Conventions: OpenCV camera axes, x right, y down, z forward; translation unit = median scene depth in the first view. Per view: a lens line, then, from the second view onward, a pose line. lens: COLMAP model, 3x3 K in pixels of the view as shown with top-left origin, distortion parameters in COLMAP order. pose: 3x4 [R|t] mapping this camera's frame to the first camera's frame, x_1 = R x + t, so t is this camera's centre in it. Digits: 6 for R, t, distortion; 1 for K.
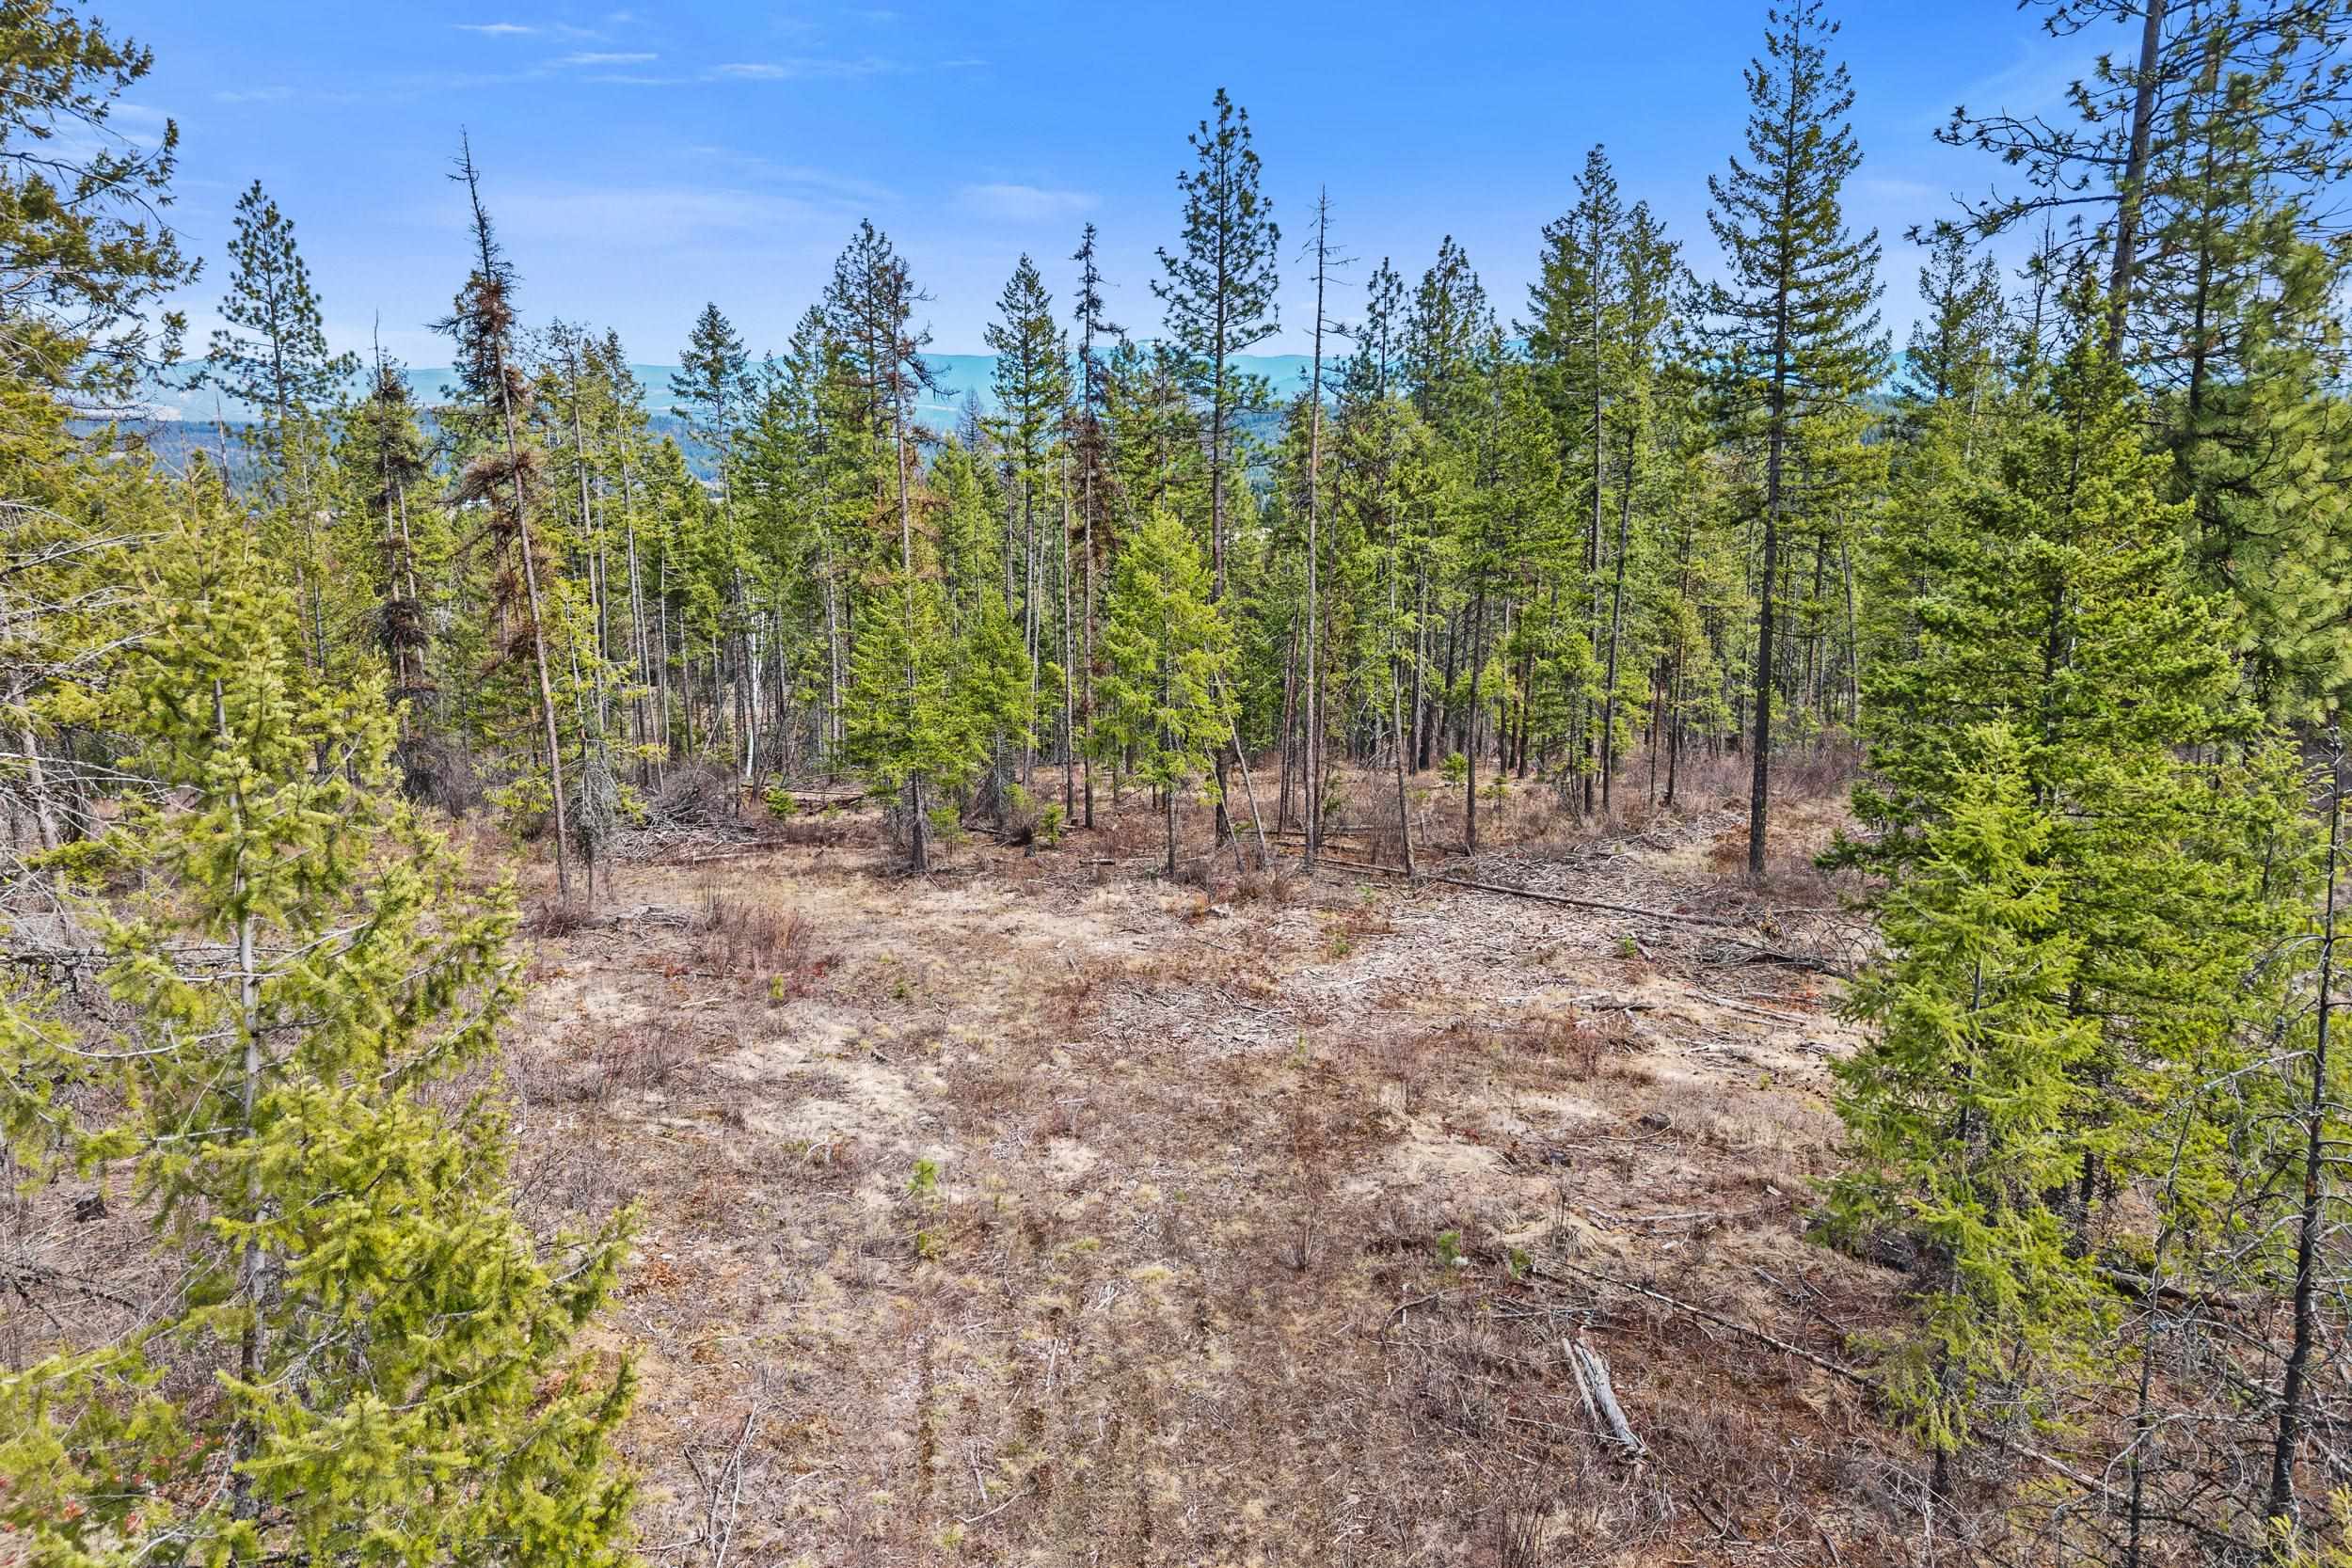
lens RADIAL K [[1873.4, 0, 1171.8], [0, 1873.4, 690.6], [0, 0, 1]] dist [0.216751, -0.447918]
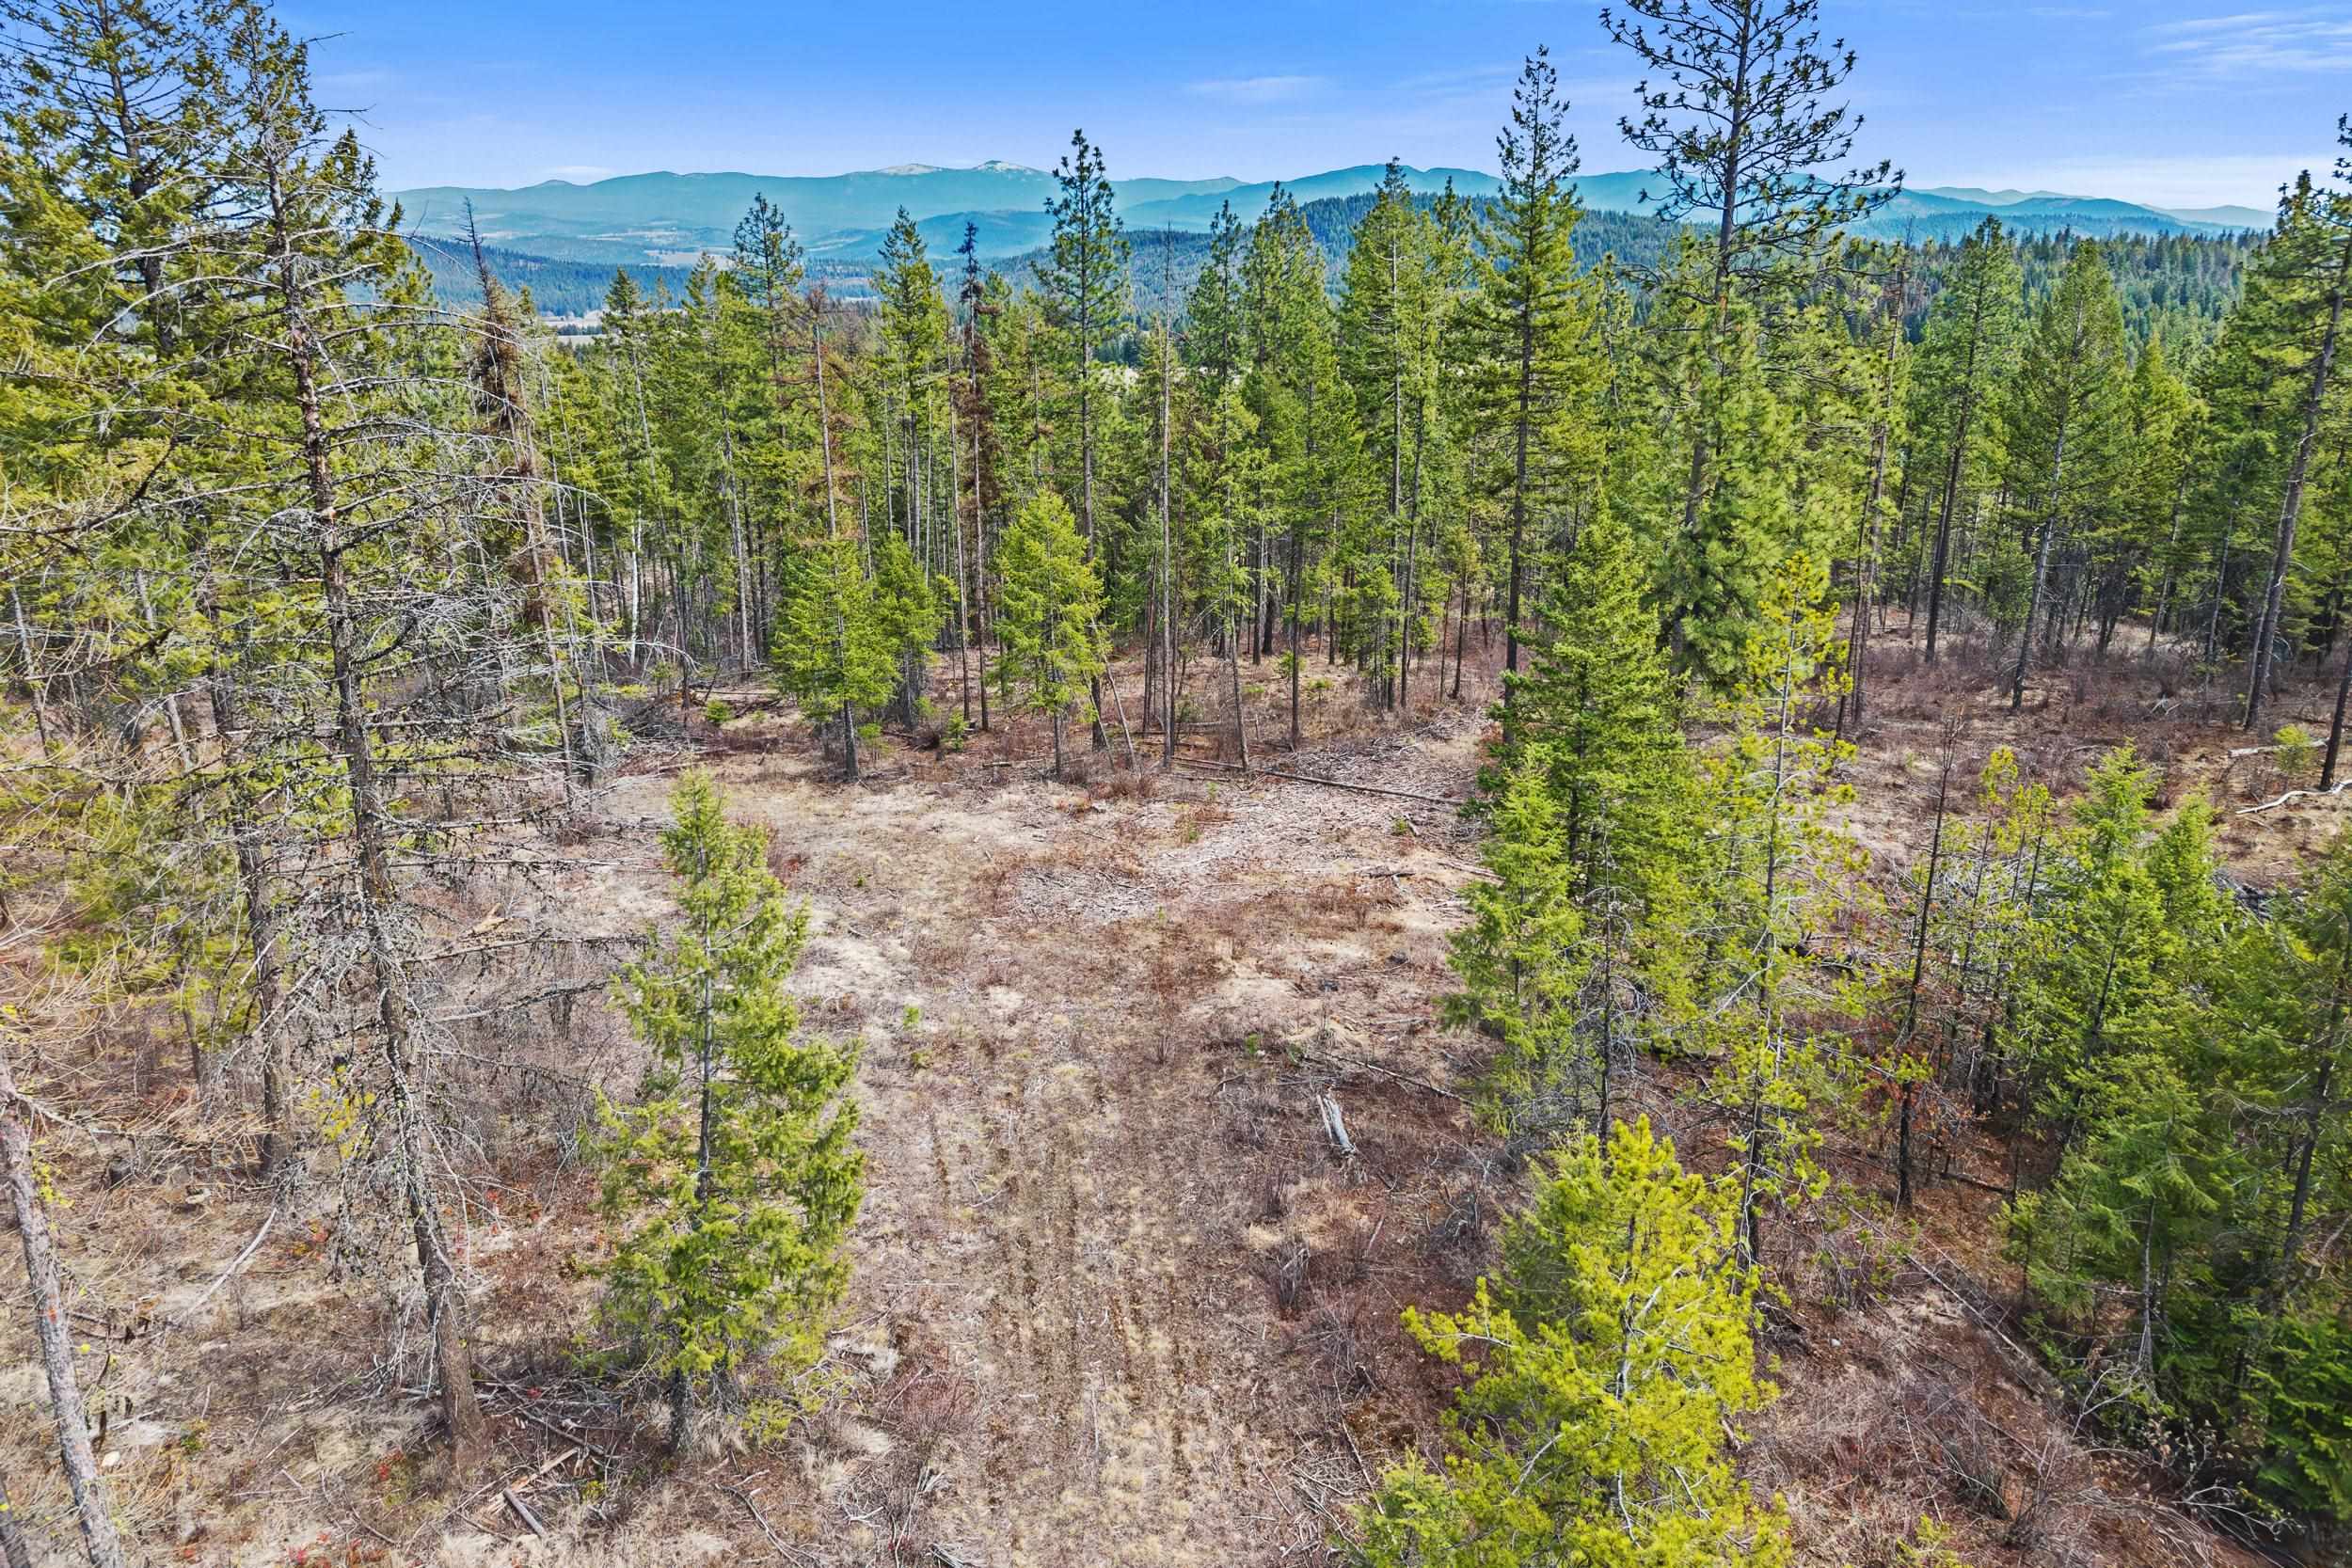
lens RADIAL K [[1644.0, 0, 1176.0], [0, 1644.0, 784.0], [0, 0, 1]] dist [0.397072, -0.000042]
pose [[0.996733, -0.027543, 0.075921, -0.009946], [0.018246, 0.992541, 0.120535, -0.050378], [-0.078674, -0.118756, 0.989802, -0.185711]]
